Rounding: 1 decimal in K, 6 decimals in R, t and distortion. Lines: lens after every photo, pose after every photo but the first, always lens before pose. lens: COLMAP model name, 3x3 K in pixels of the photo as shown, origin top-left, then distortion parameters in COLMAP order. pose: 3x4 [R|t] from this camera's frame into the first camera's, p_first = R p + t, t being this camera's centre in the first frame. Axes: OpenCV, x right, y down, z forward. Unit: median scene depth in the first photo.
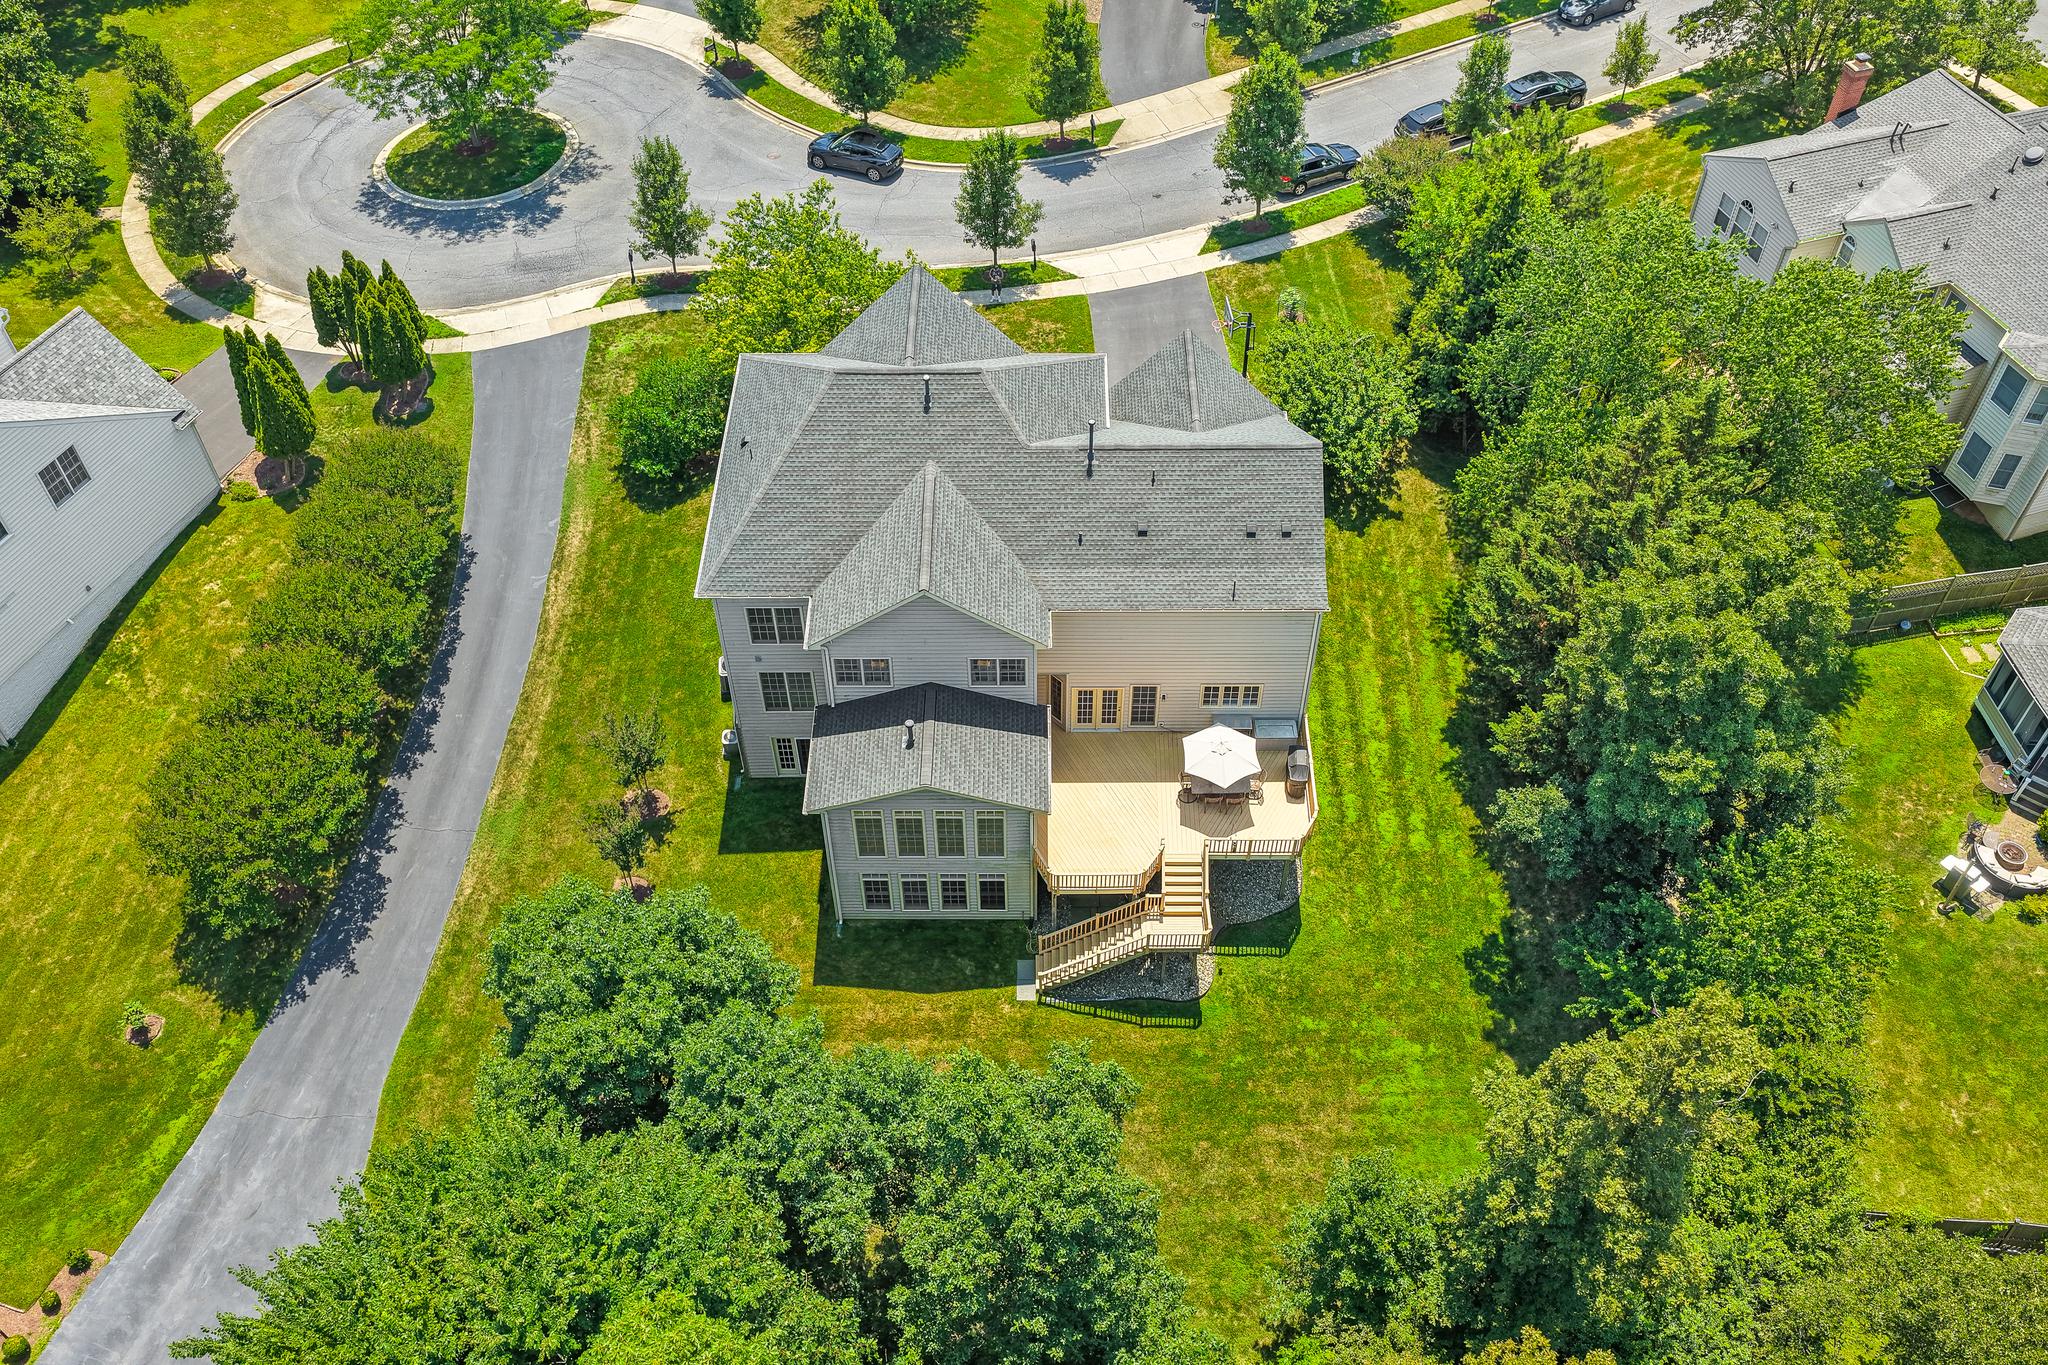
lens RADIAL K [[1710.8, 0, 1029.0], [0, 1710.8, 687.7], [0, 0, 1]] dist [-0.004467, 0.011762]
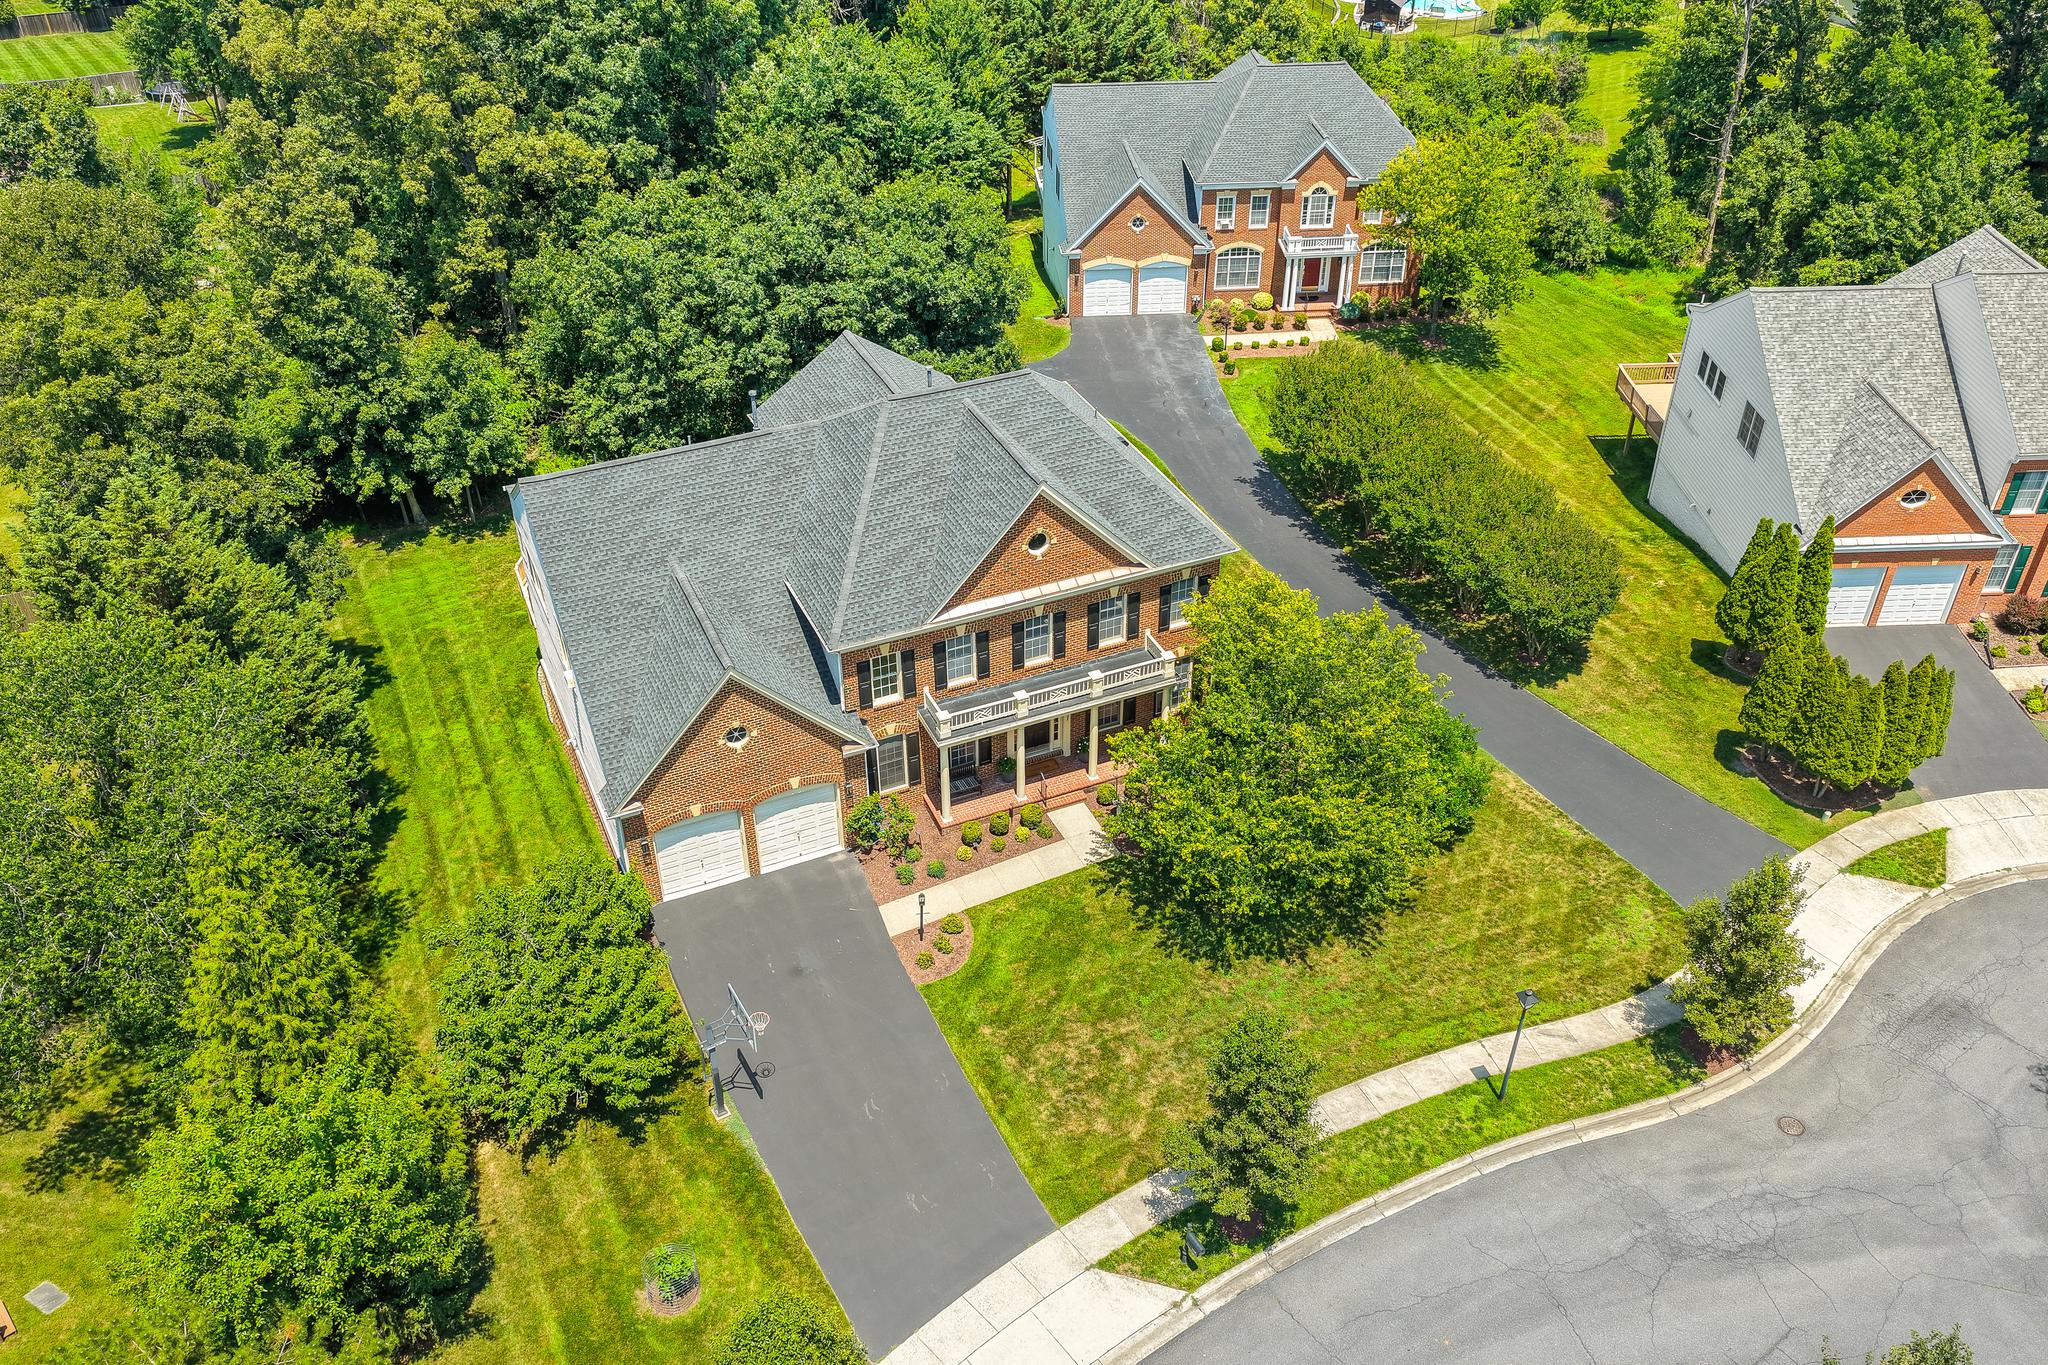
lens RADIAL K [[1710.8, 0, 1029.0], [0, 1710.8, 687.7], [0, 0, 1]] dist [-0.004467, 0.011762]
pose [[-0.910671, 0.249251, -0.329473, 0.237426], [-0.302955, 0.139312, 0.942767, -1.015781], [0.280885, 0.958366, -0.051356, 1.148680]]
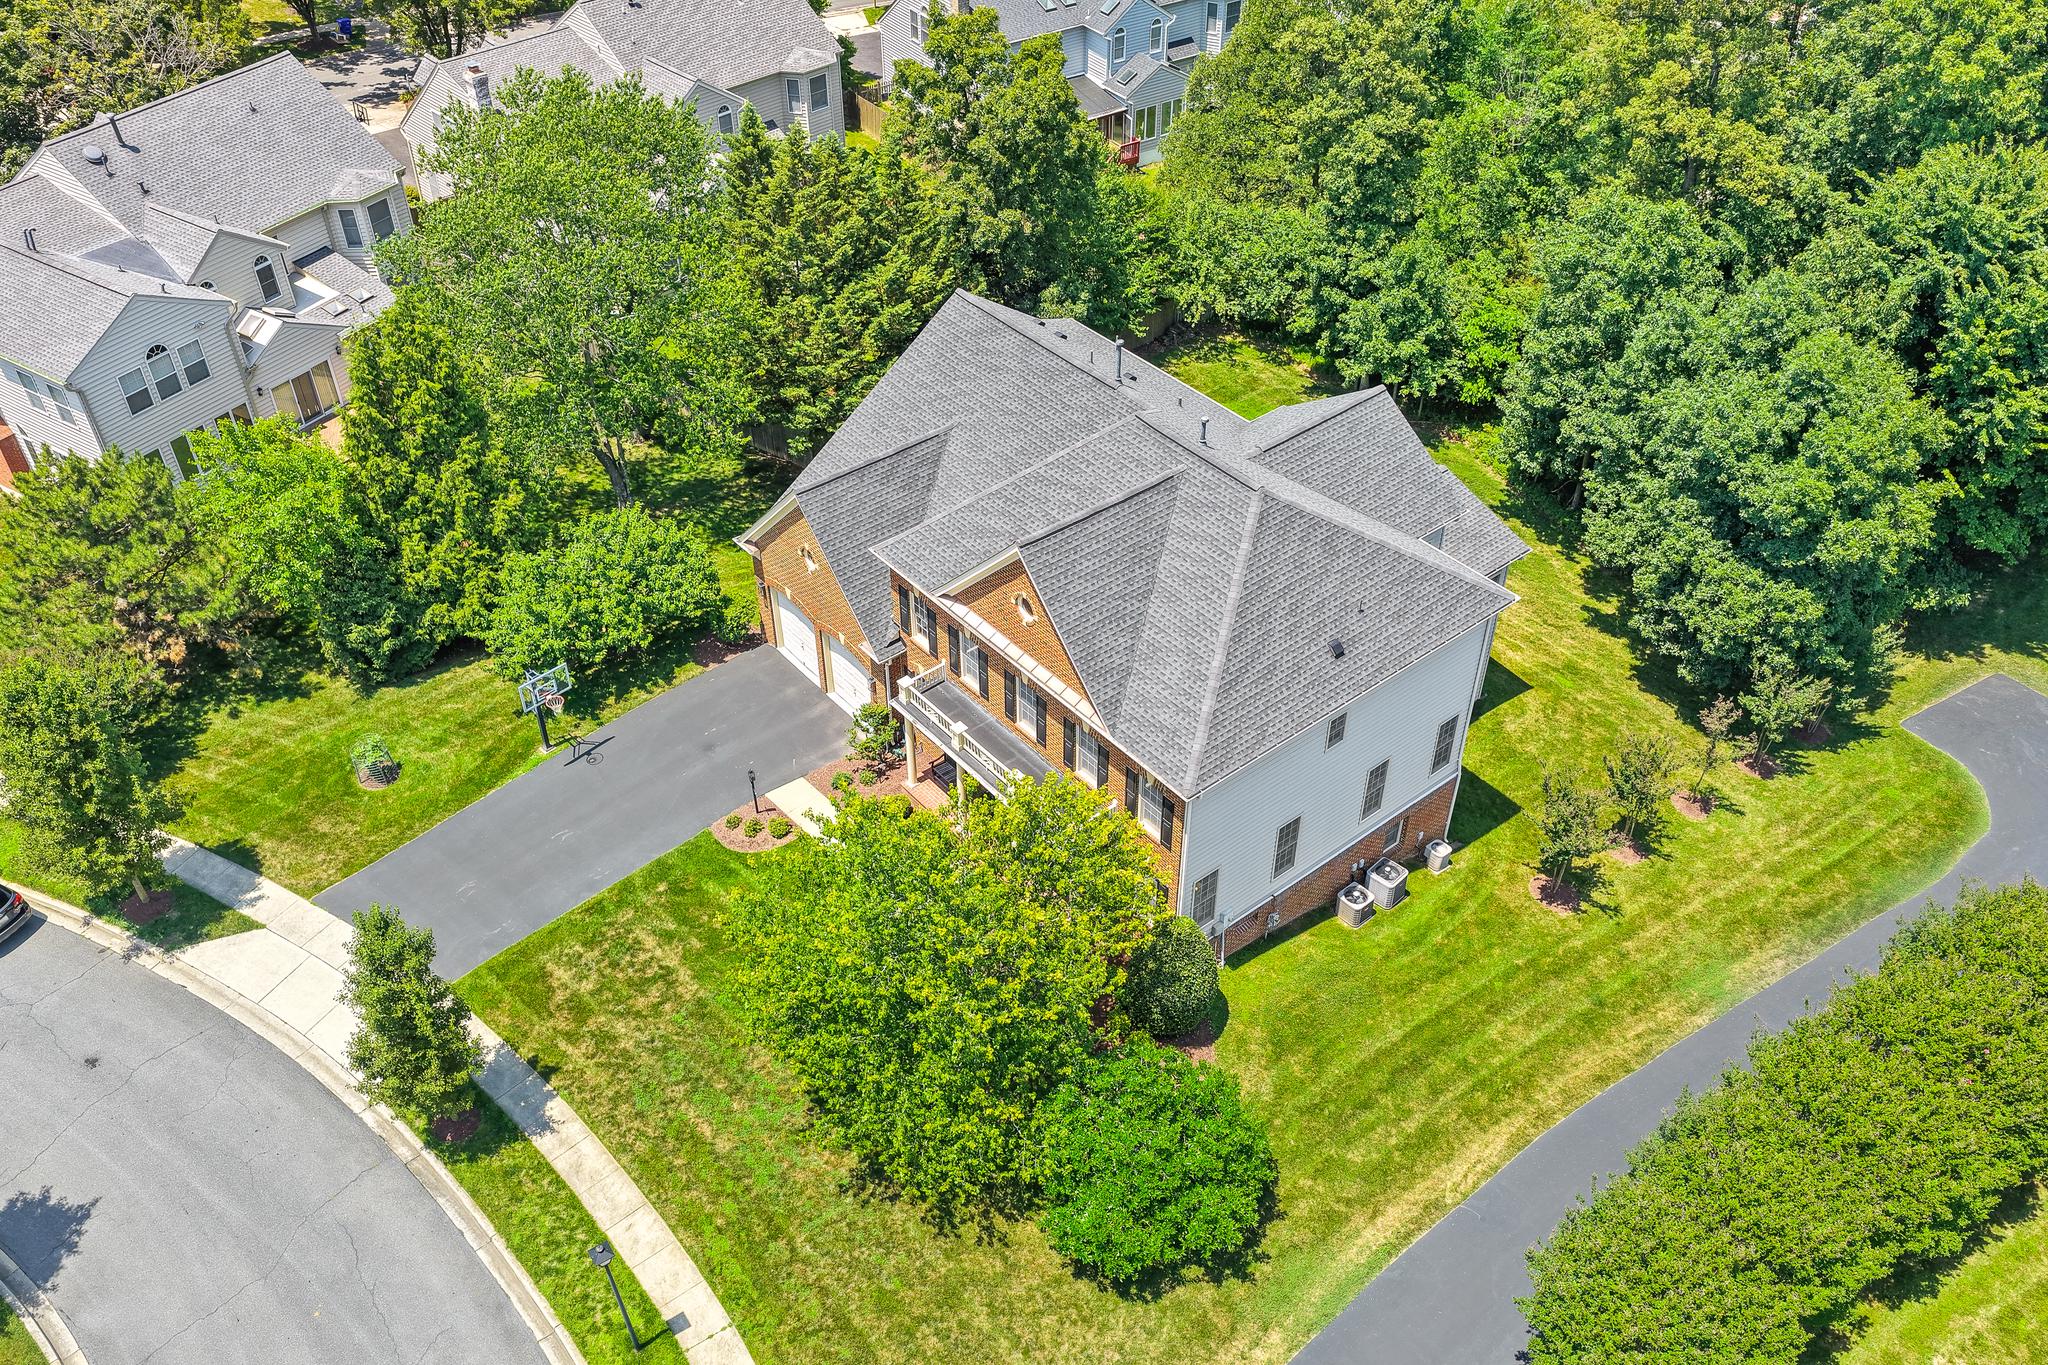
lens RADIAL K [[1717.0, 0, 1032.2], [0, 1717.0, 685.5], [0, 0, 1]] dist [-0.002598, 0.016135]
pose [[-0.635103, -0.499038, 0.589581, -0.535066], [0.574183, 0.205554, 0.792503, -0.816840], [-0.516680, 0.841848, 0.155991, 0.945382]]
